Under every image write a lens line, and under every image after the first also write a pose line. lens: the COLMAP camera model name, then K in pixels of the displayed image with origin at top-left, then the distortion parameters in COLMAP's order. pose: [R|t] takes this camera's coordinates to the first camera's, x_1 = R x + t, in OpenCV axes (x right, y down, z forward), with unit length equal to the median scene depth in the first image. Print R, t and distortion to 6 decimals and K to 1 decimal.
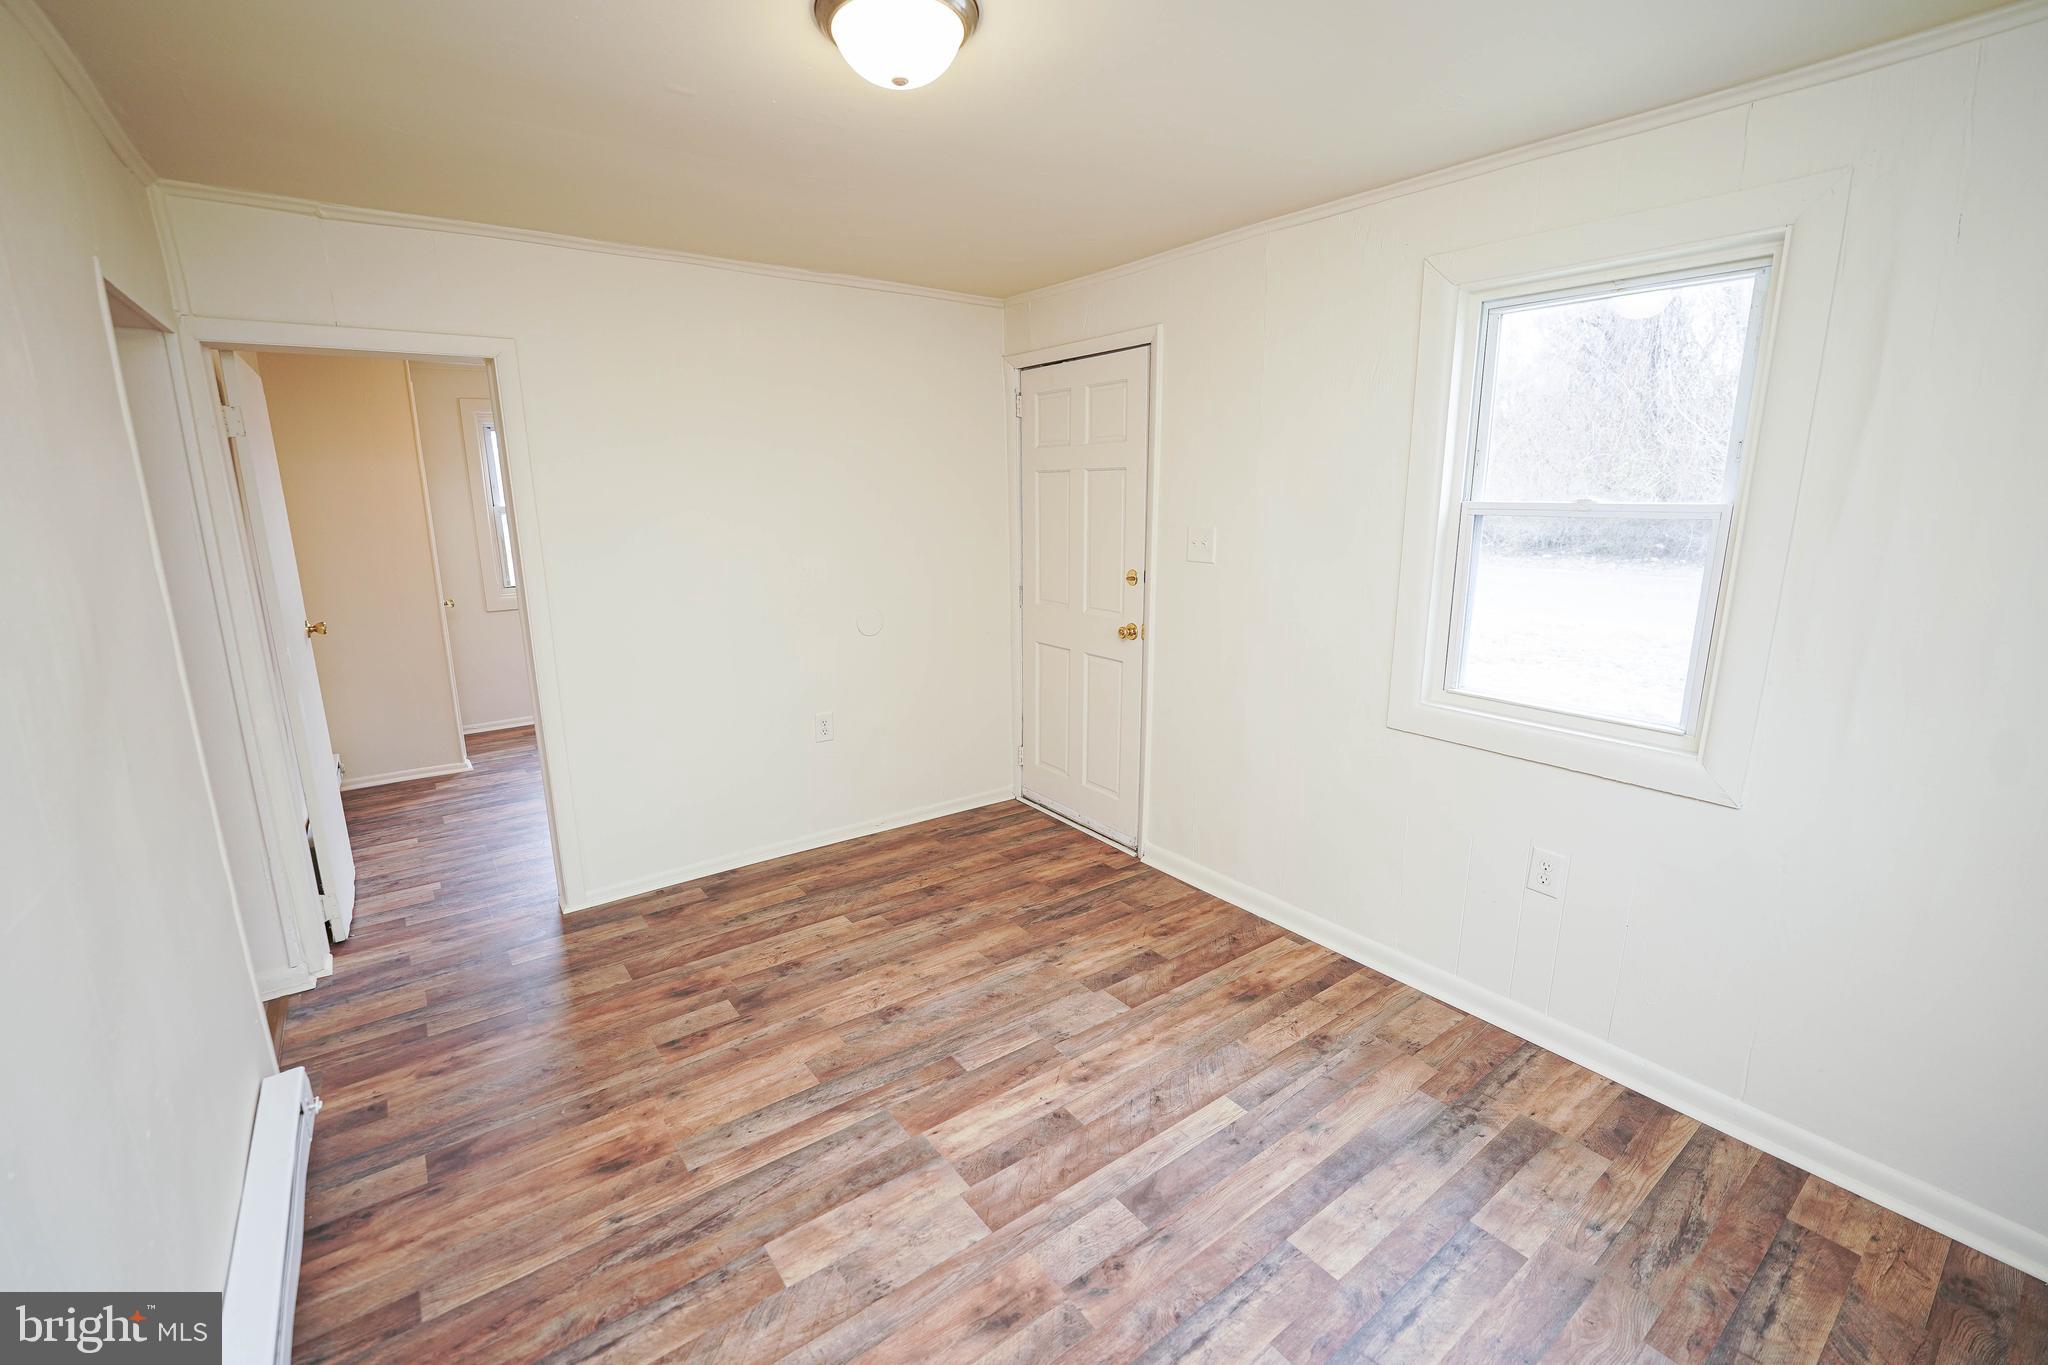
lens RADIAL K [[889.4, 0, 994.1], [0, 889.4, 657.9], [0, 0, 1]] dist [-0.020573, -0.000045]
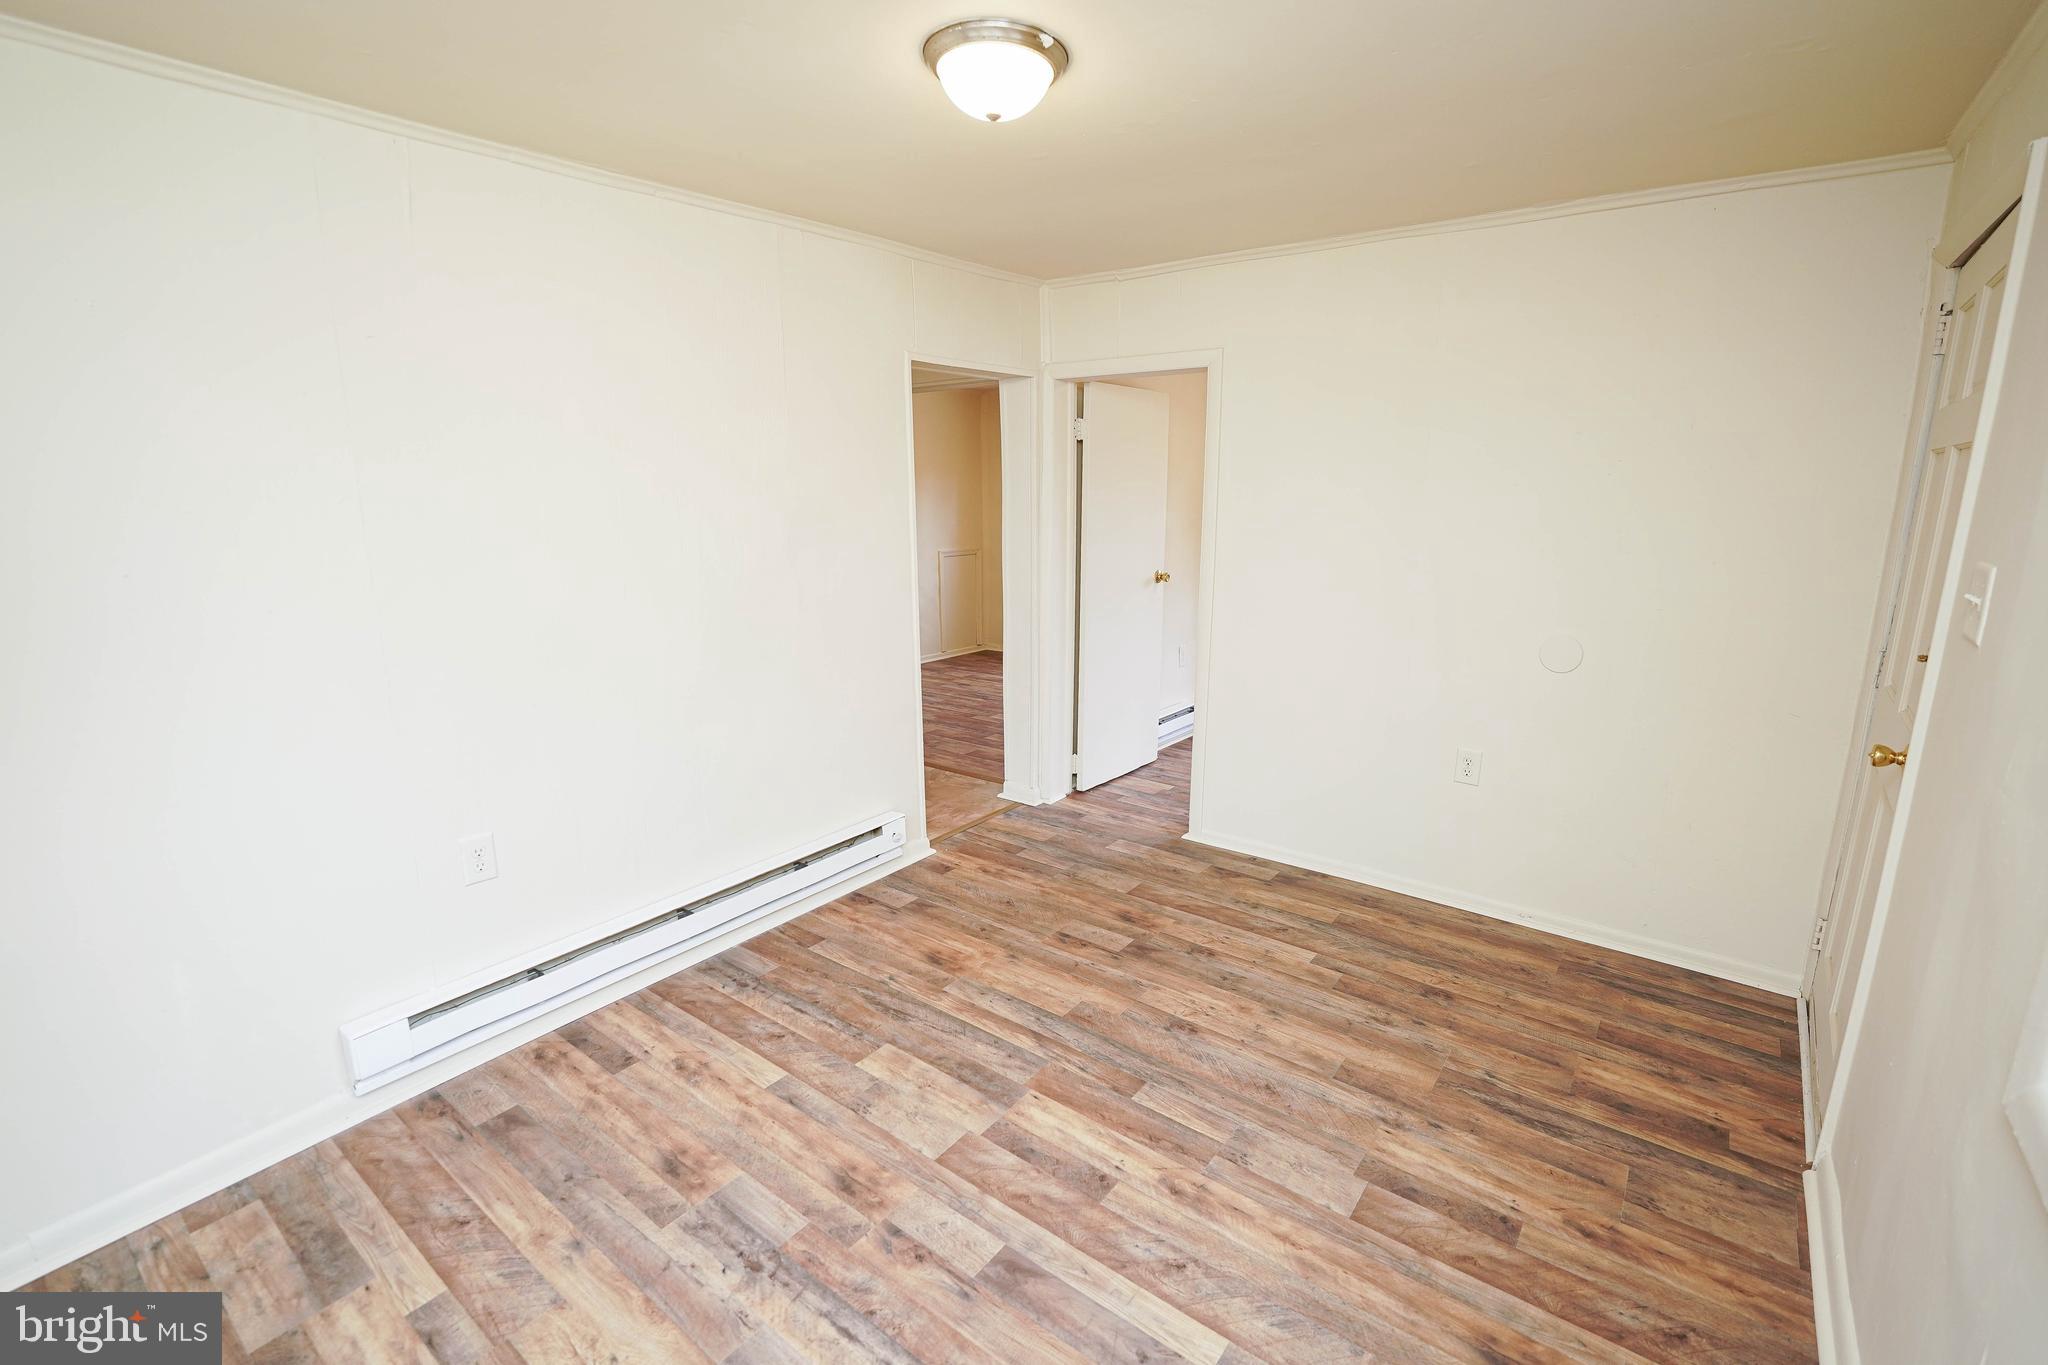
lens RADIAL K [[906.9, 0, 1017.3], [0, 906.9, 673.2], [0, 0, 1]] dist [-0.016216, -0.000104]
pose [[0.280100, 0.207853, -0.937199, 0.802865], [-0.179752, 0.970366, 0.161487, -0.121989], [0.942992, 0.123231, 0.309161, 0.558498]]
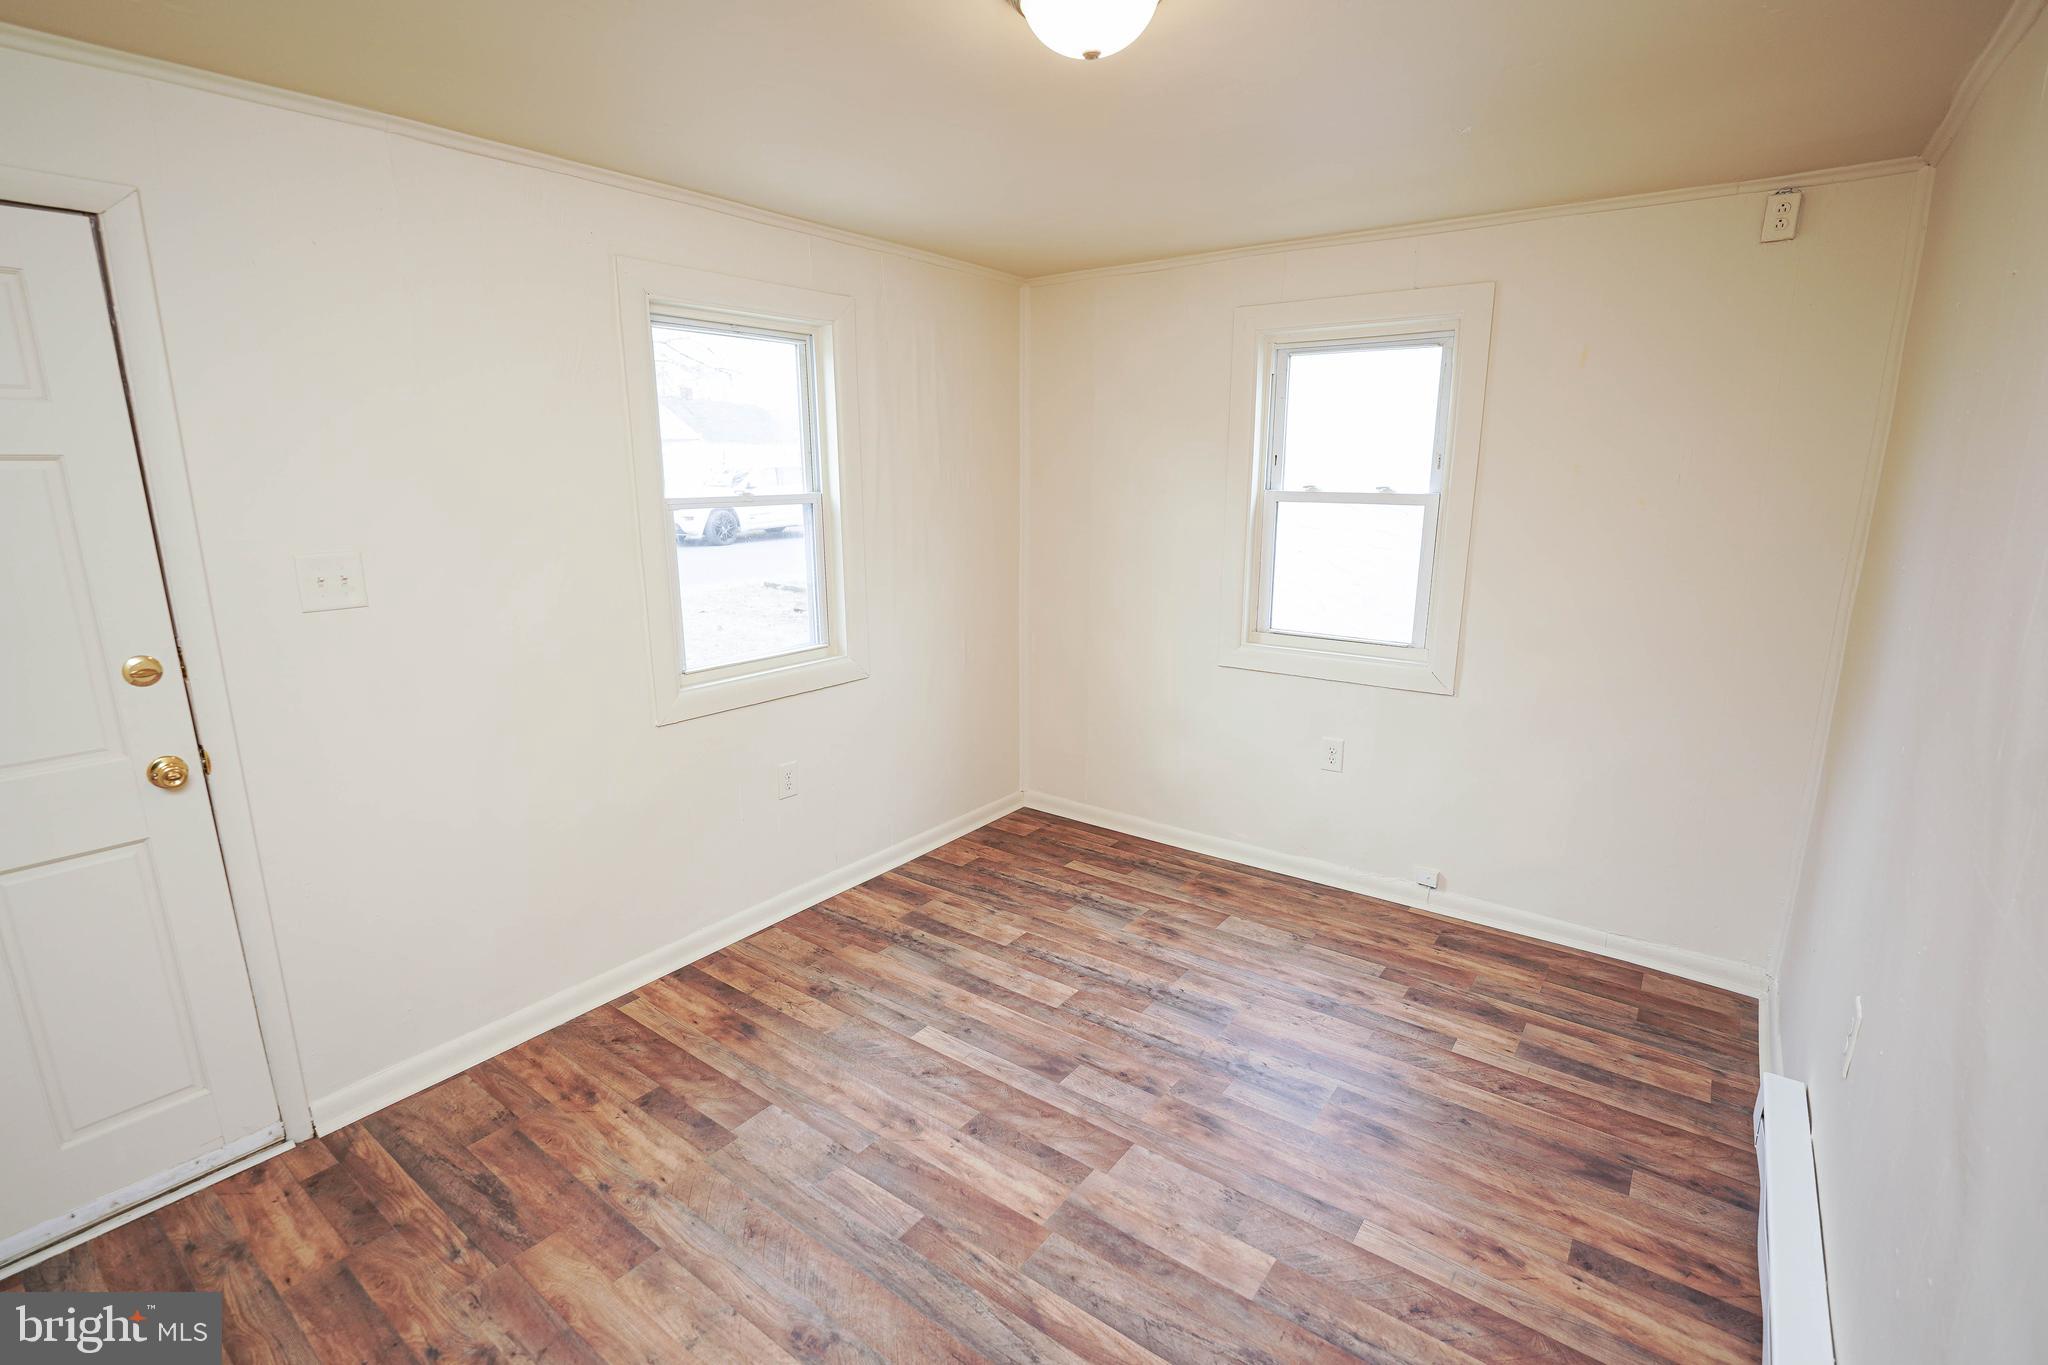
lens RADIAL K [[913.7, 0, 1024.0], [0, 913.7, 682.5], [0, 0, 1]] dist [-0.012425, 0.000059]
pose [[-0.294679, -0.207650, 0.932762, -0.781164], [0.187027, 0.944695, 0.269392, -0.216525], [-0.937115, 0.253836, -0.239546, 1.052554]]
